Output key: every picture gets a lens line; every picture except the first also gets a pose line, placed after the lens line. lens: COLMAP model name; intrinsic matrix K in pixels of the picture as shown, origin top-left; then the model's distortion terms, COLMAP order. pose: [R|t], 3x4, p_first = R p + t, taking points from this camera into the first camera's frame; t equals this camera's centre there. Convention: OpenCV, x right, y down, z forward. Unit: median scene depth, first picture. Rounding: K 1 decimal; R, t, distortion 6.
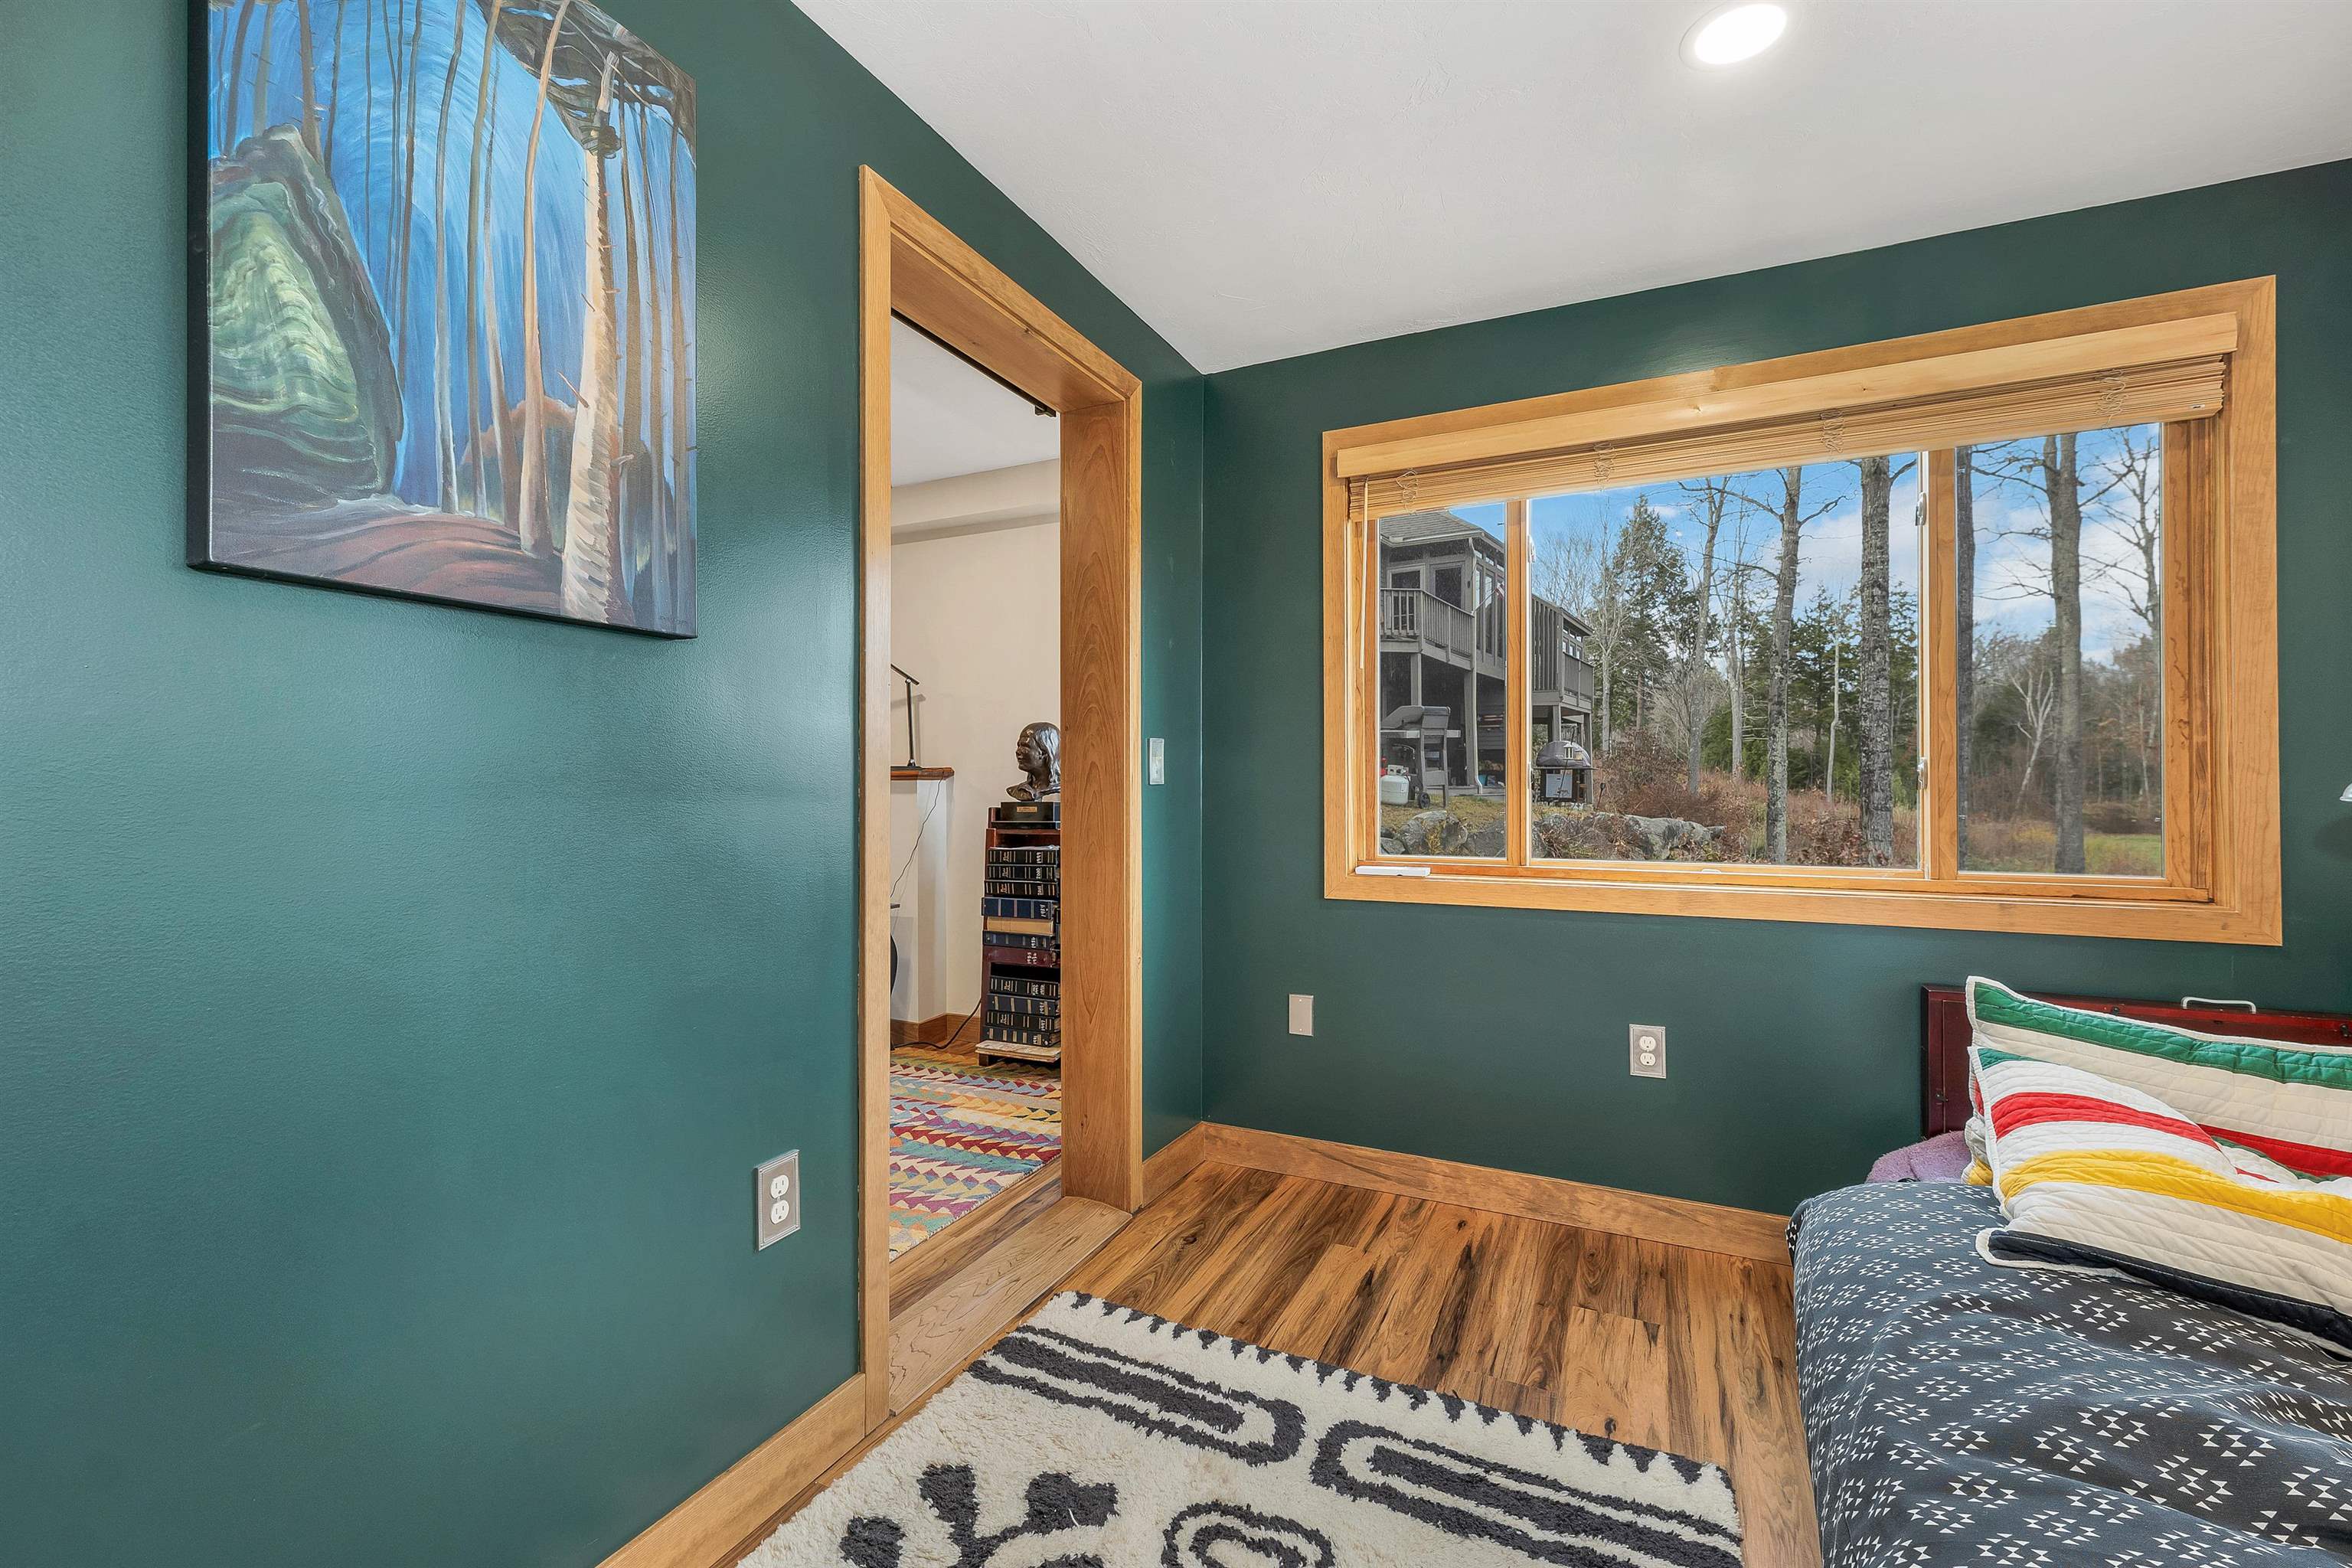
lens RADIAL K [[997.0, 0, 1178.3], [0, 997.0, 783.8], [0, 0, 1]] dist [0.003351, -0.001224]
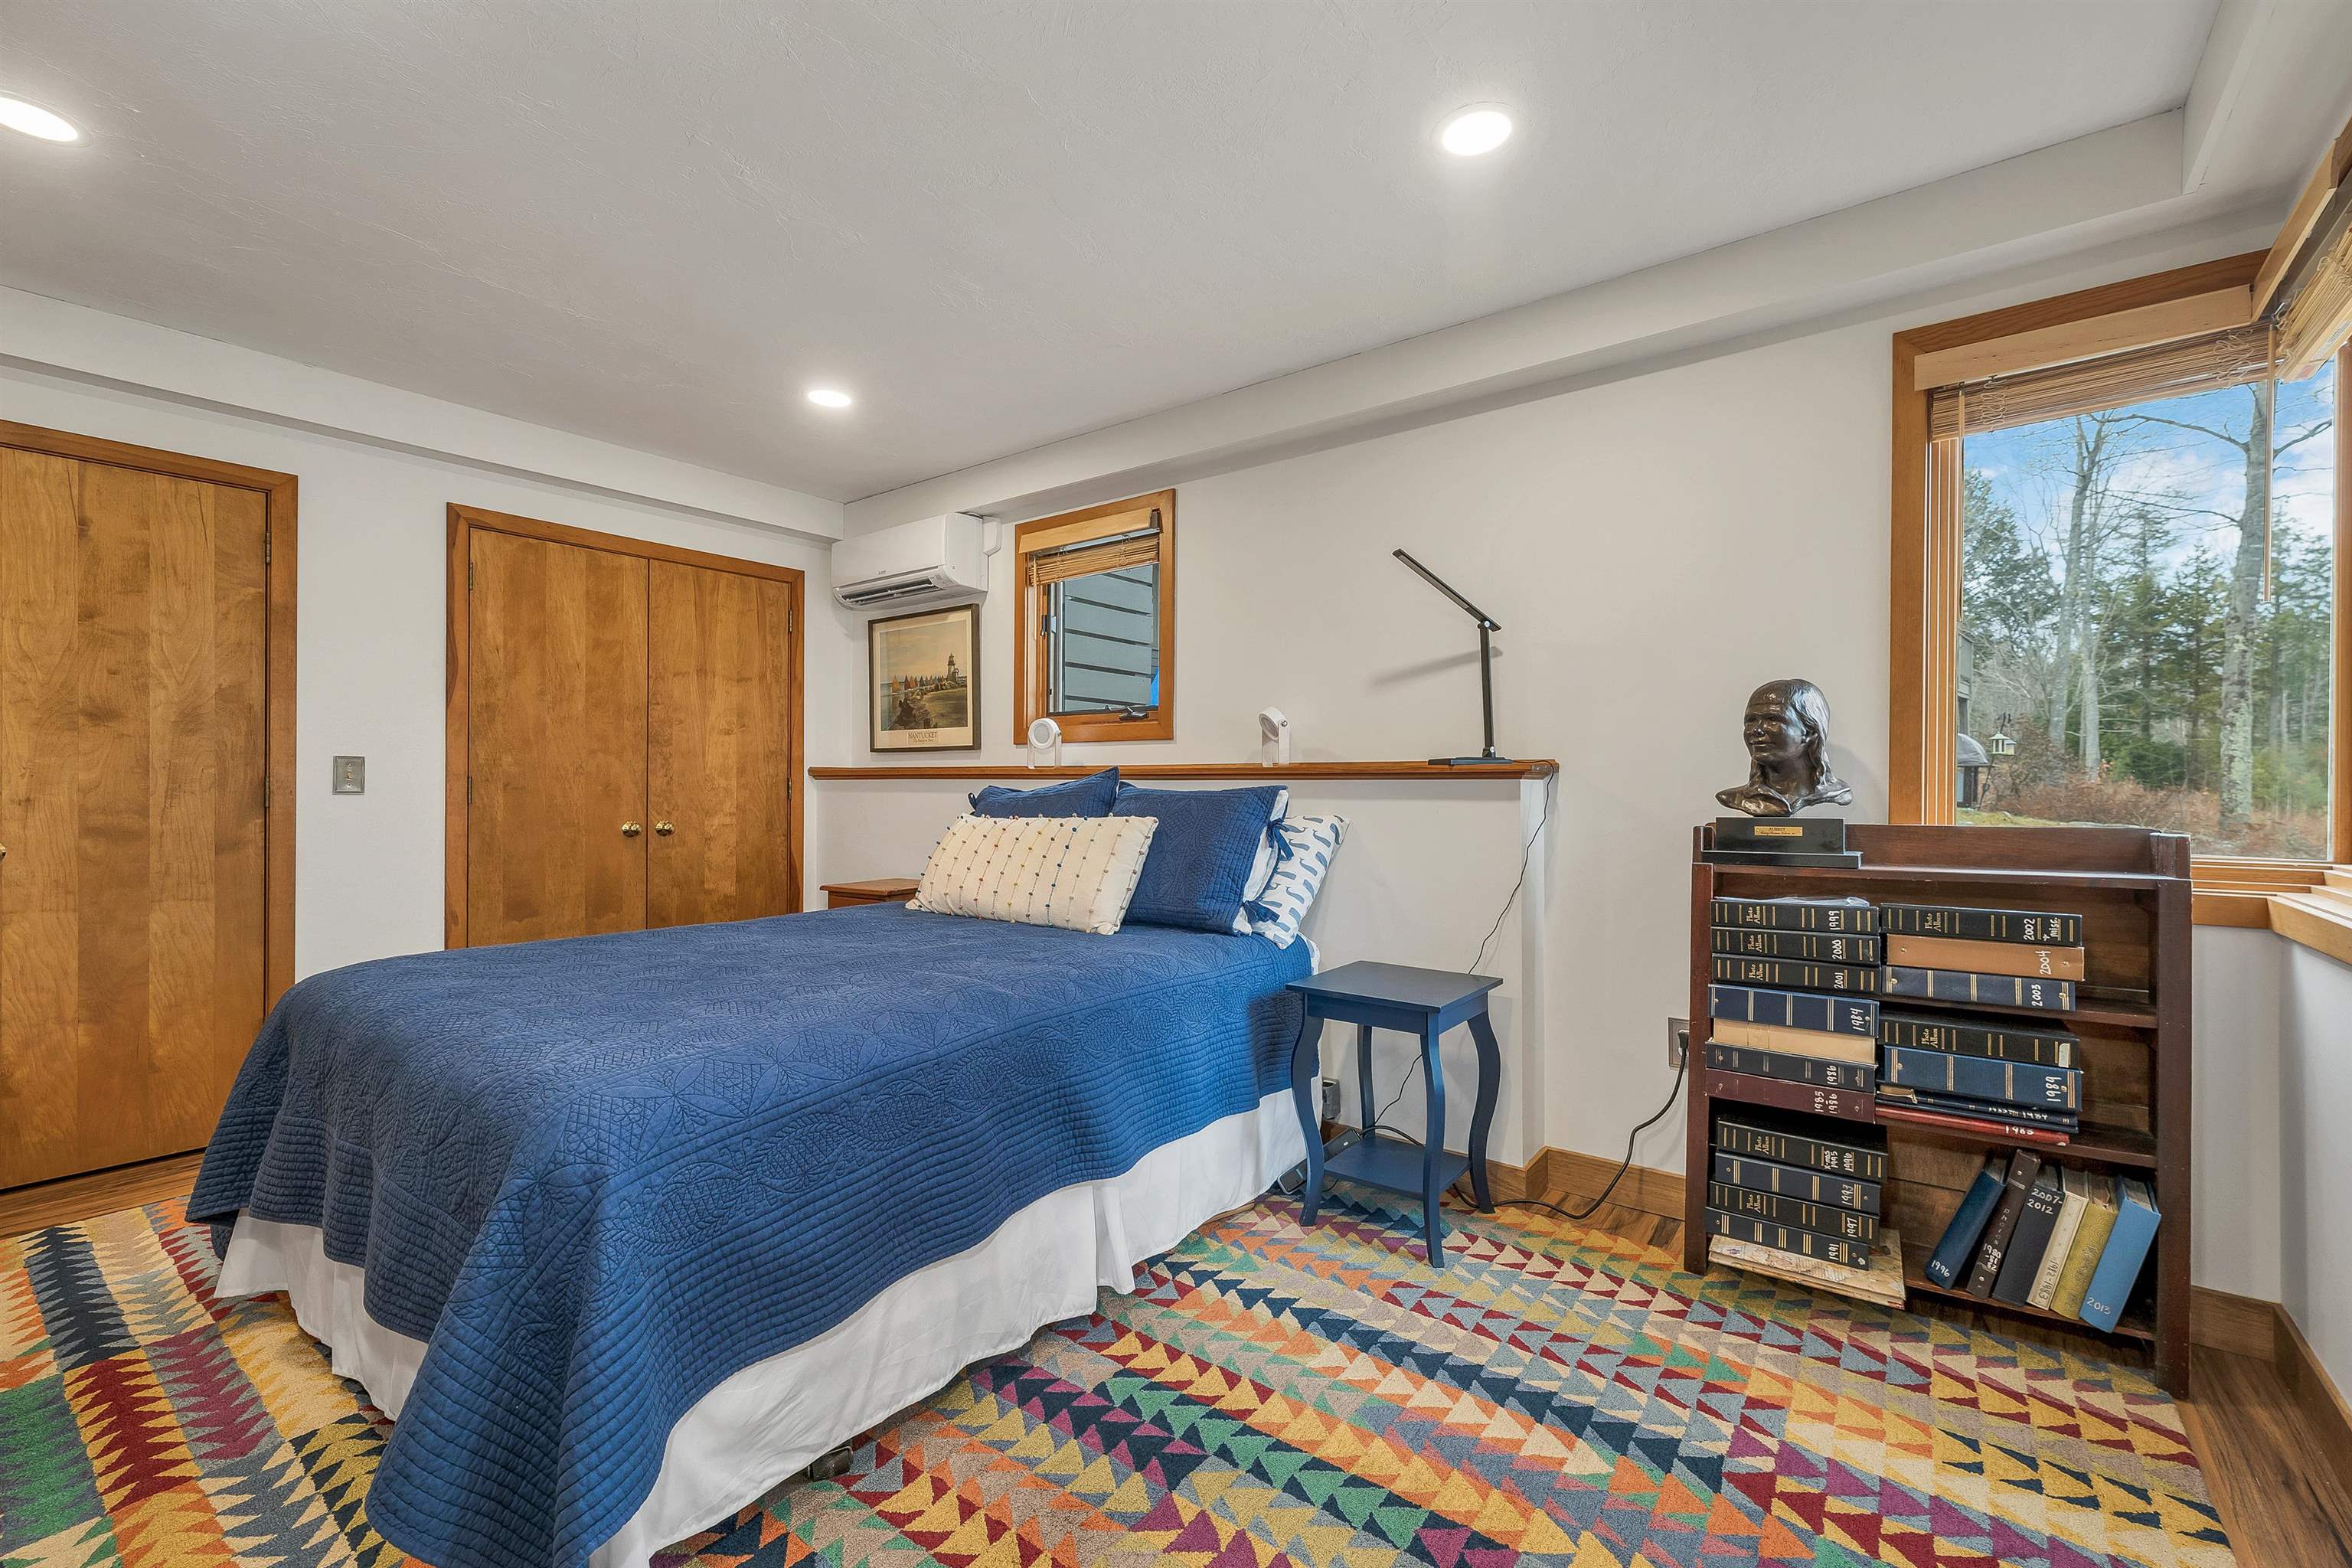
lens RADIAL K [[997.0, 0, 1170.7], [0, 997.0, 782.7], [0, 0, 1]] dist [0.003351, -0.001224]
pose [[0.975574, 0.001852, -0.219661, -0.374168], [-0.001997, 0.999998, -0.000438, -0.000879], [0.219660, 0.000866, 0.975576, 0.376496]]
